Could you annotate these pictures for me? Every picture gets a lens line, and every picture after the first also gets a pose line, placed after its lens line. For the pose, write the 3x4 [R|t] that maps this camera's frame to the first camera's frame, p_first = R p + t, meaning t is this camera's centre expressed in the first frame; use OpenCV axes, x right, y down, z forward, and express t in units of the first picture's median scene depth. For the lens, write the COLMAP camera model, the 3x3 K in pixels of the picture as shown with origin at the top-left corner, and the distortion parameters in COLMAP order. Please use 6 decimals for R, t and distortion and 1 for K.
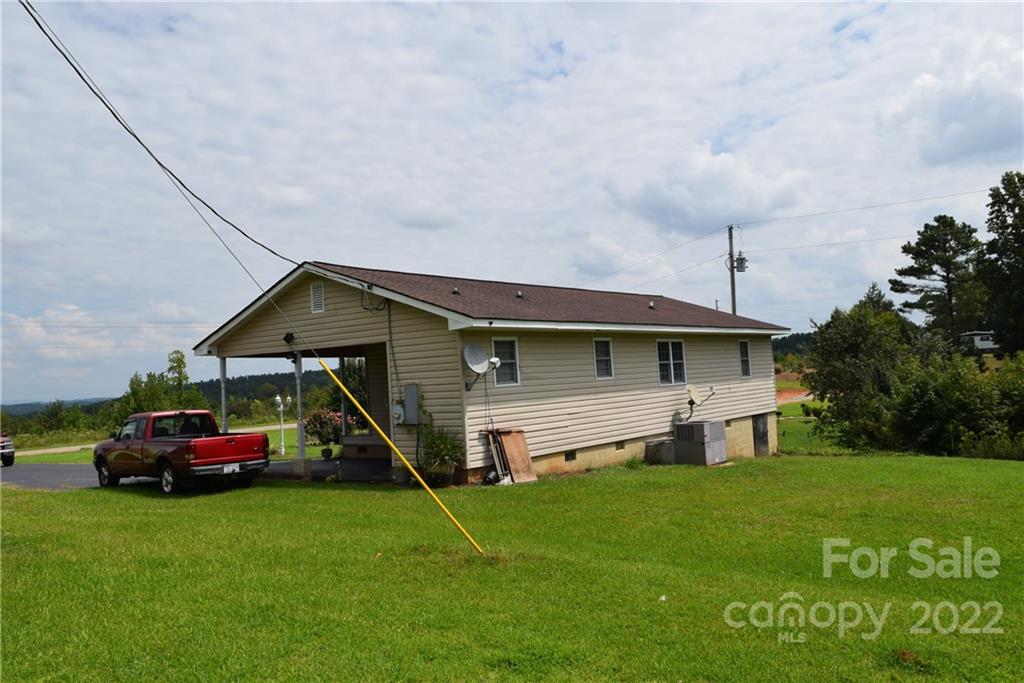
lens RADIAL K [[795.5, 0, 512.0], [0, 795.5, 341.5], [0, 0, 1]] dist [-0.016615, 0.008425]
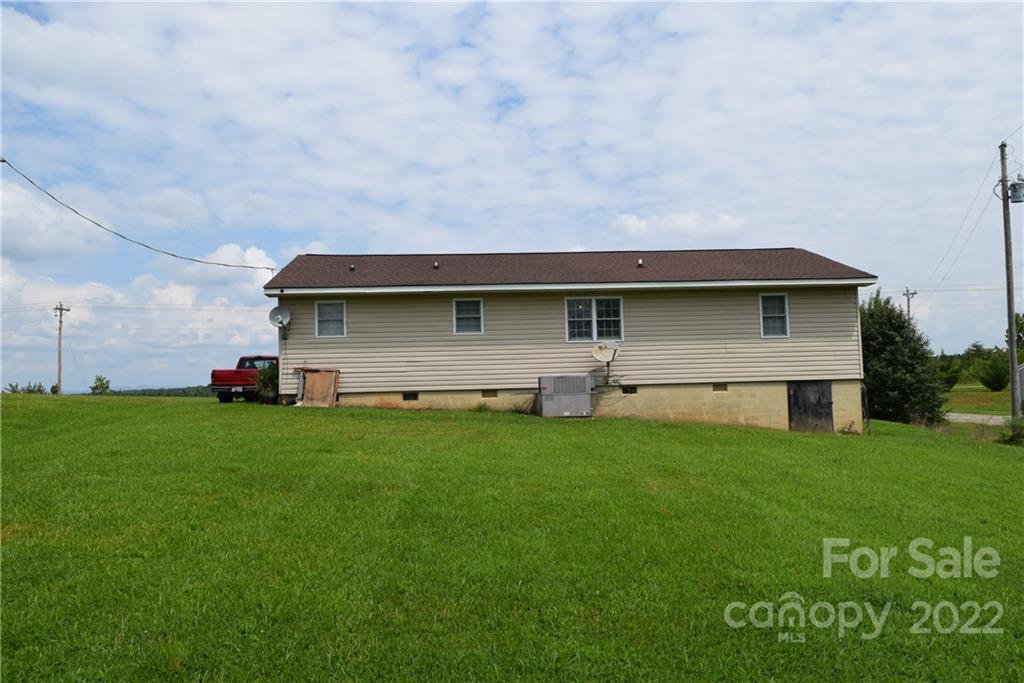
lens RADIAL K [[771.8, 0, 512.0], [0, 771.8, 341.5], [0, 0, 1]] dist [0.043519, -0.125238]
pose [[0.659016, -0.005712, -0.752108, 0.852336], [0.022617, 0.999669, 0.012225, 0.039344], [0.751789, -0.025067, 0.658927, 0.269925]]
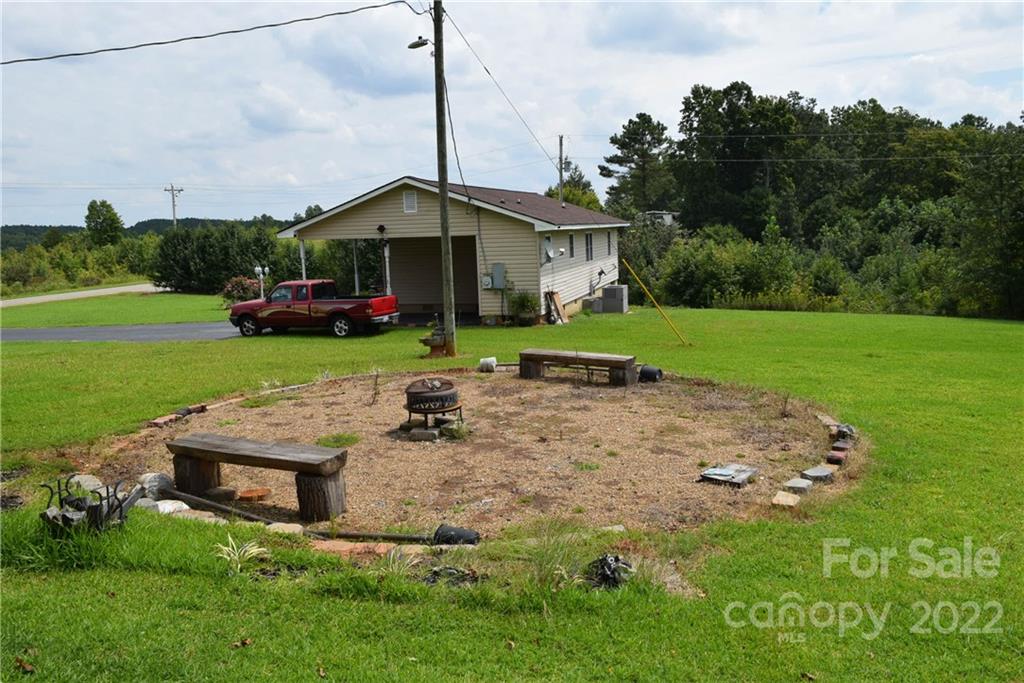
lens RADIAL K [[795.5, 0, 512.0], [0, 795.5, 341.5], [0, 0, 1]] dist [-0.016615, 0.008425]
pose [[0.923747, -0.030621, 0.381776, -0.506991], [-0.034511, 0.986090, 0.162593, -0.036763], [-0.381444, -0.163370, 0.909841, -0.341671]]
